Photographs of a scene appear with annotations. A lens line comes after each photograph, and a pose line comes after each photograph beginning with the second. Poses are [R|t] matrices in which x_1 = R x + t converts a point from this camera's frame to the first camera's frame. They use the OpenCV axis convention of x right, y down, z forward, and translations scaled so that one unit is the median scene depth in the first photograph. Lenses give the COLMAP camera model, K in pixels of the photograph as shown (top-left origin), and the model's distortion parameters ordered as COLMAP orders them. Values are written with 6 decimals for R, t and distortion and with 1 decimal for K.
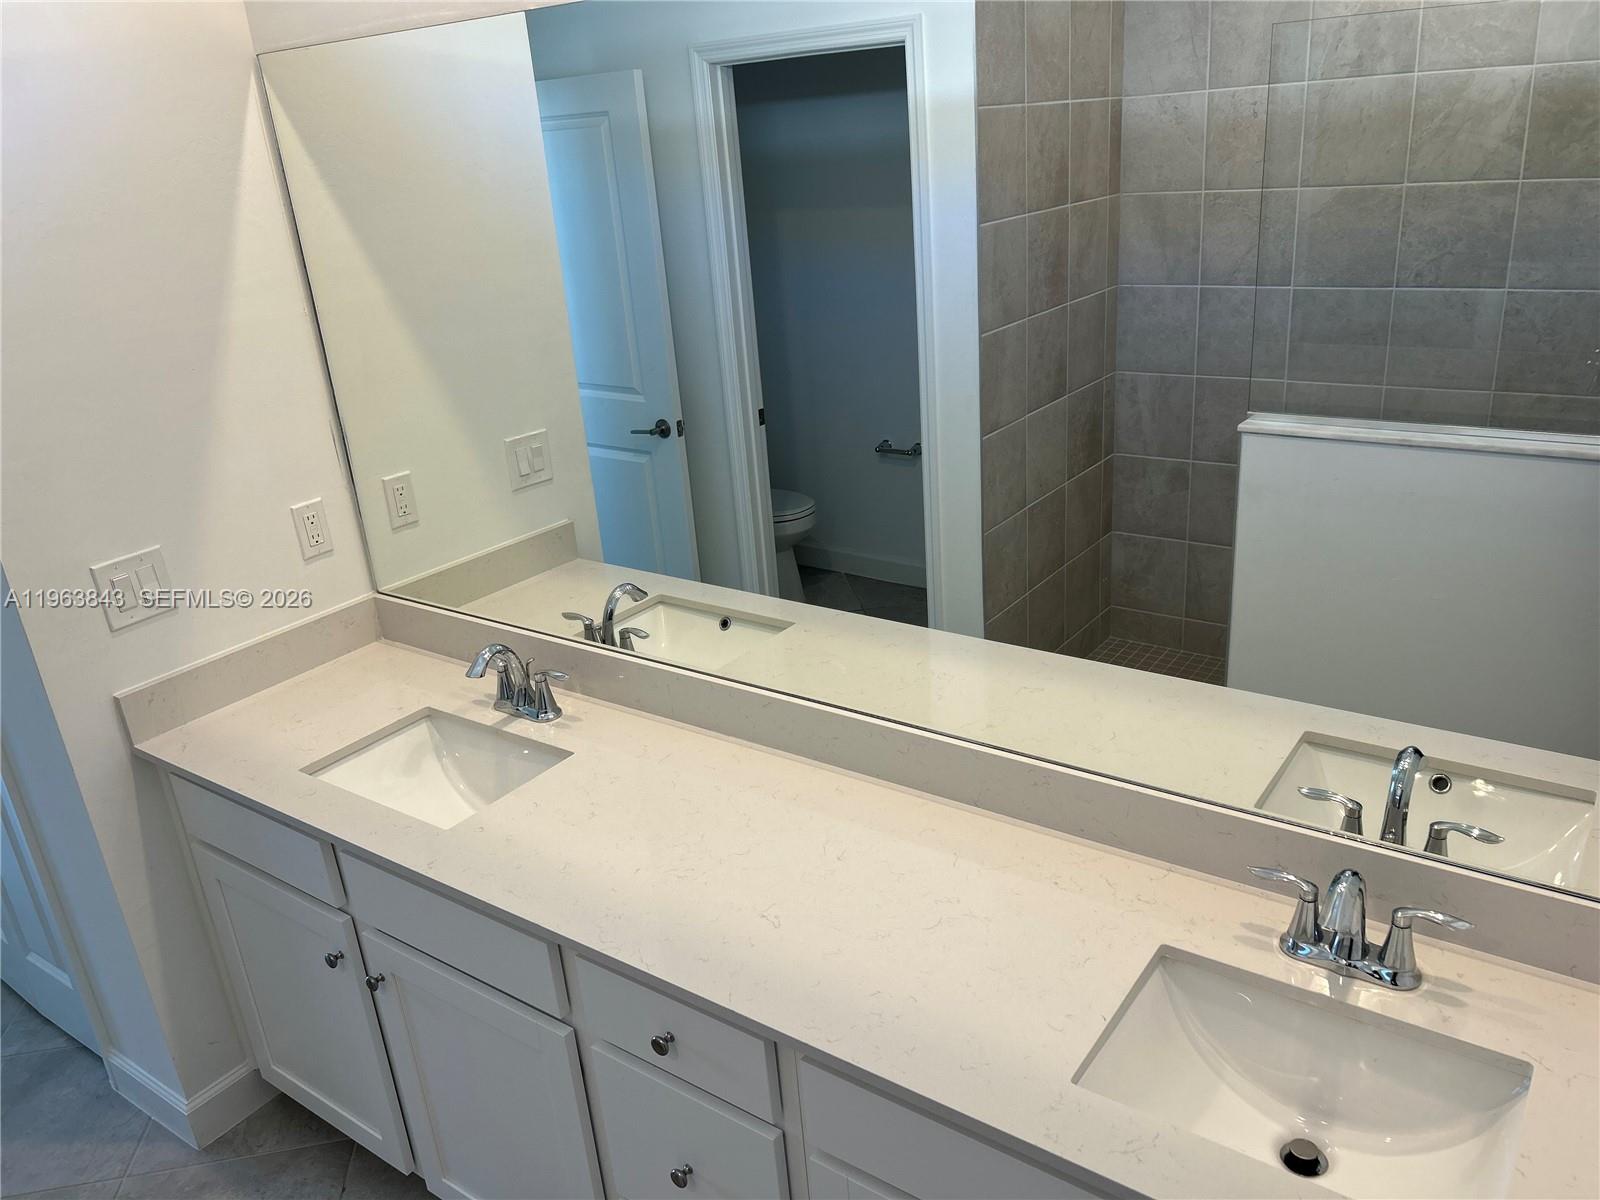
lens RADIAL K [[1201.3, 0, 800.0], [0, 1201.3, 600.0], [0, 0, 1]] dist [-0.002280, -0.002092]
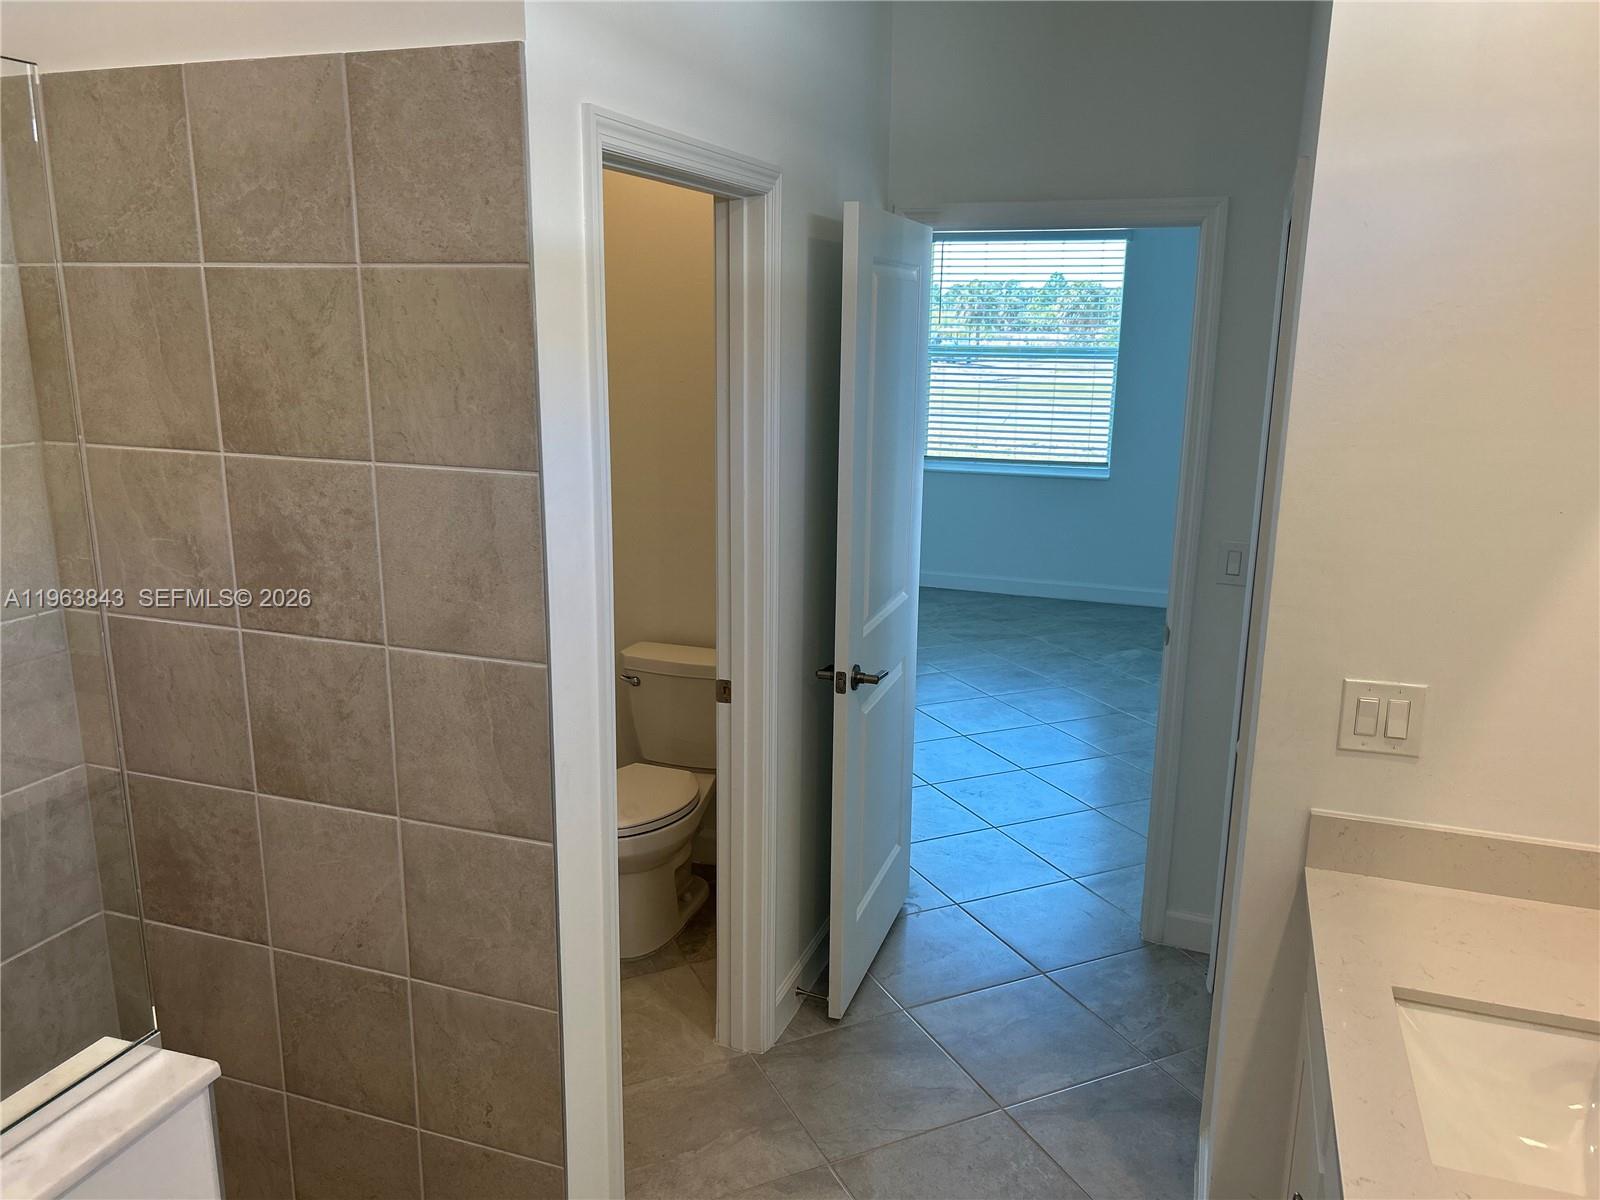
lens RADIAL K [[1201.3, 0, 800.0], [0, 1201.3, 600.0], [0, 0, 1]] dist [-0.002280, -0.002092]
pose [[0.281297, 0.294651, -0.913265, 0.132101], [-0.383994, 0.906741, 0.174271, -0.081020], [0.879444, 0.301666, 0.368207, 0.245777]]
